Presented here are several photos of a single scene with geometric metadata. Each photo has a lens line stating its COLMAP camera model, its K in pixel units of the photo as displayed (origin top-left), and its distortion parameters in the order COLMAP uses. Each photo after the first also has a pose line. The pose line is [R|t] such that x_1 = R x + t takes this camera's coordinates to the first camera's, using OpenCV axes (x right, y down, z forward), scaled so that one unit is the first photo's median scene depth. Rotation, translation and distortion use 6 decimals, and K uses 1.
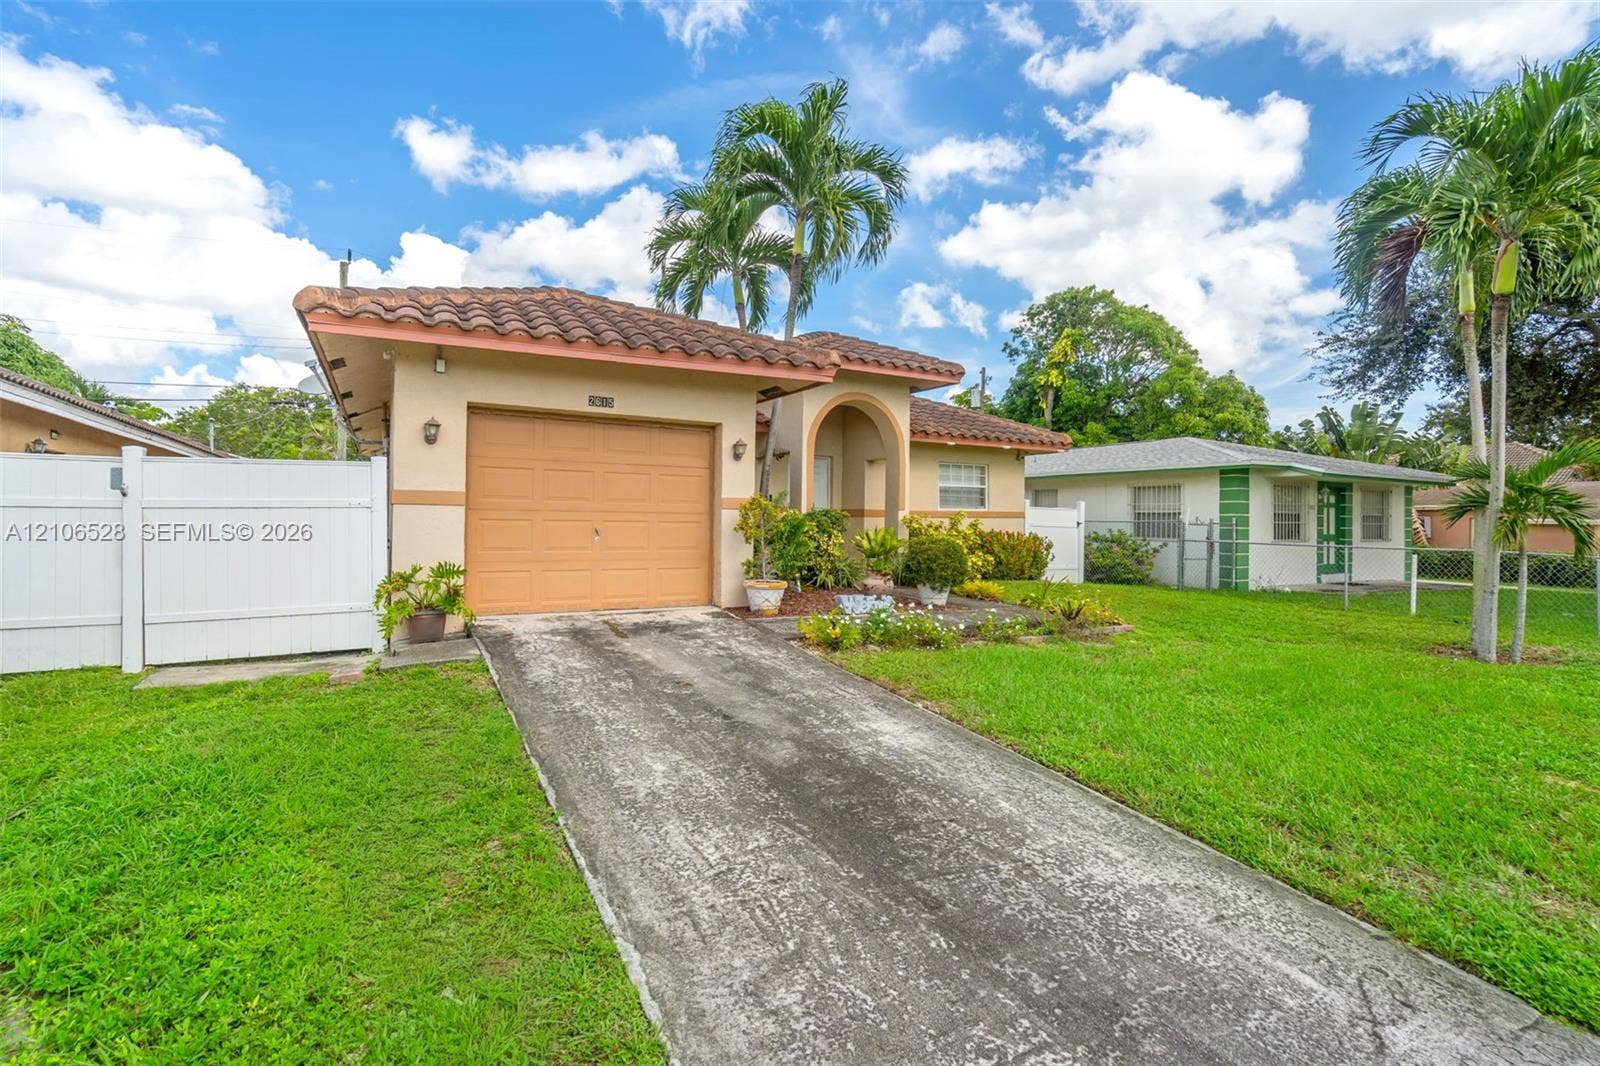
lens RADIAL K [[789.9, 0, 786.6], [0, 789.9, 526.6], [0, 0, 1]] dist [0.011373, -0.000311]
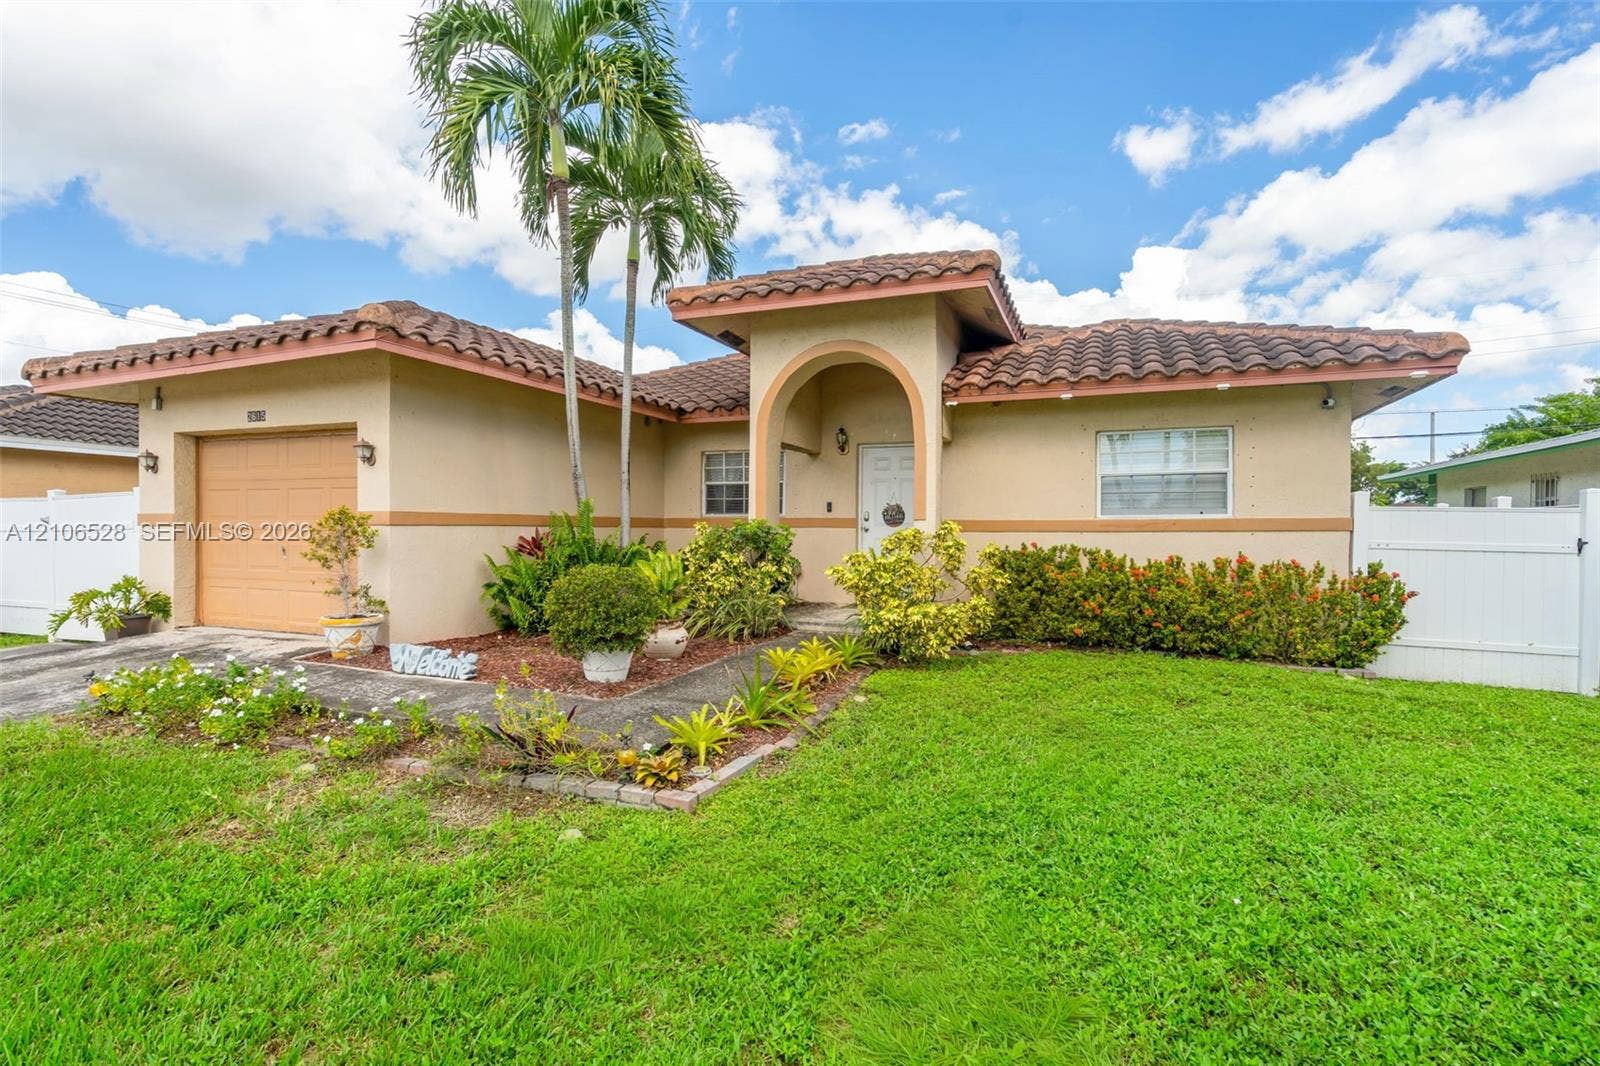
lens RADIAL K [[789.9, 0, 757.9], [0, 789.9, 541.8], [0, 0, 1]] dist [0.011373, -0.000311]
pose [[0.618647, 0.005855, -0.785647, 0.453190], [-0.004632, 0.999982, 0.003805, -0.005308], [0.785655, 0.001285, 0.618663, 0.438091]]
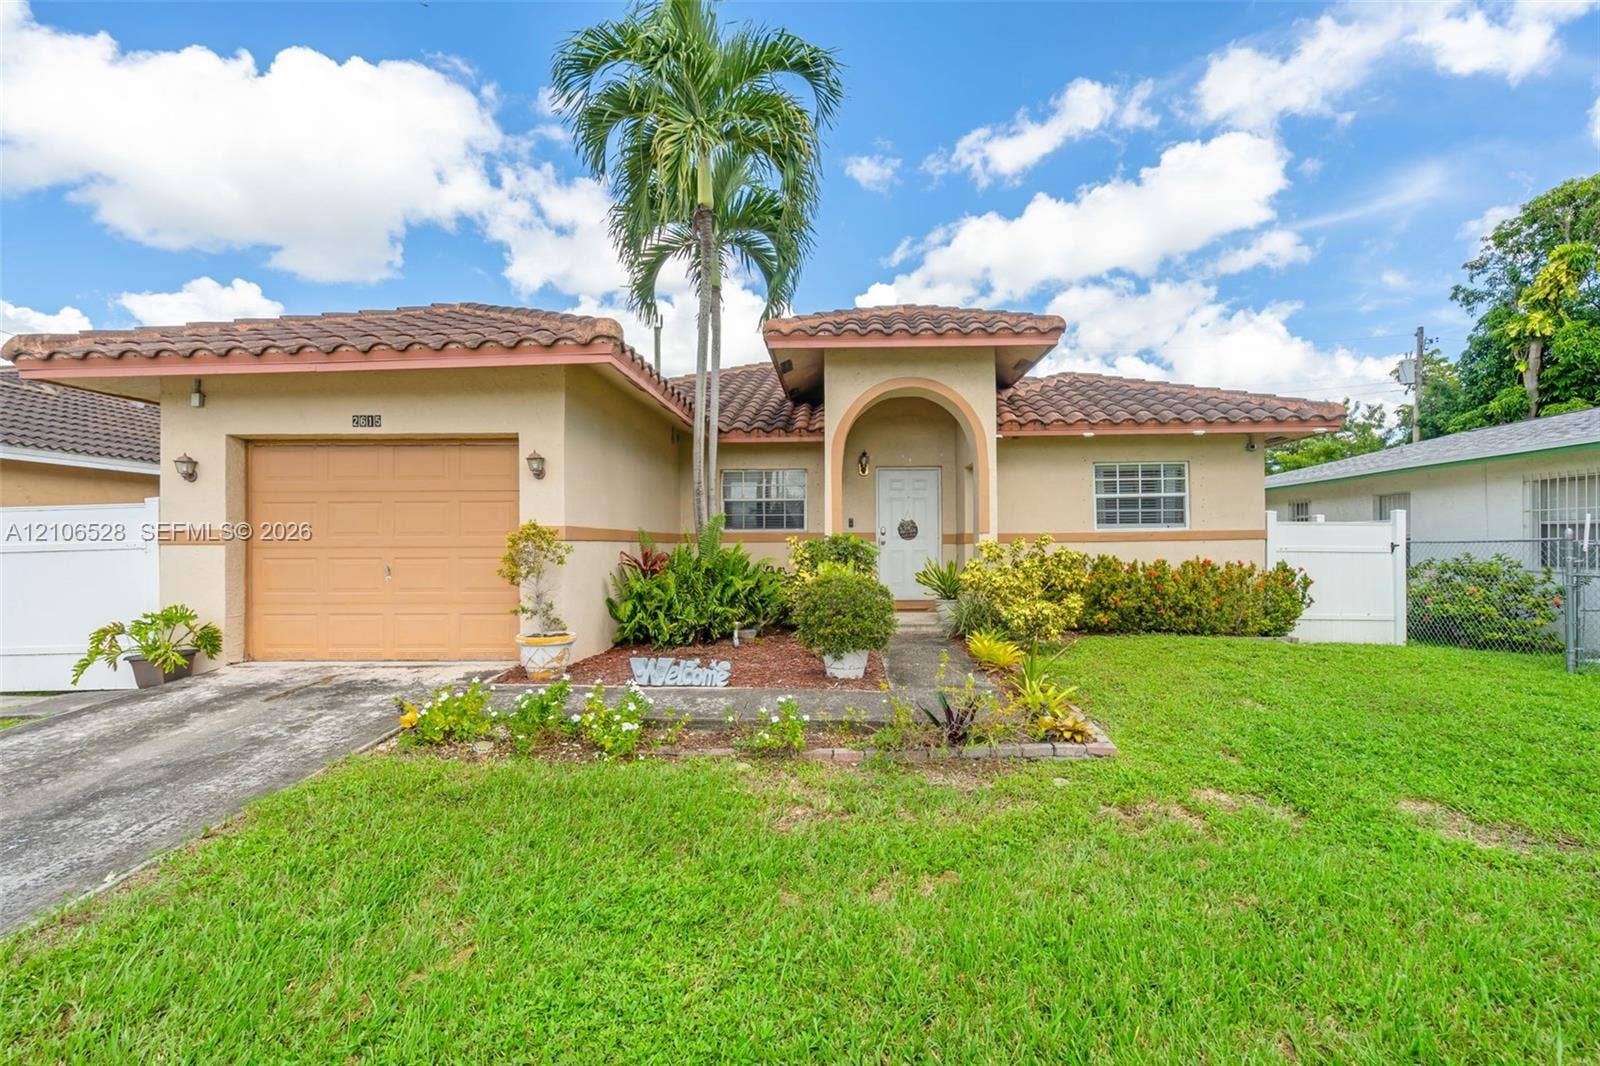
lens RADIAL K [[789.9, 0, 808.9], [0, 789.9, 534.9], [0, 0, 1]] dist [0.011373, -0.000311]
pose [[0.859515, -0.025204, -0.510488, 0.311349], [0.012347, 0.999516, -0.028560, -0.000810], [0.510961, 0.018244, 0.859410, 0.249350]]
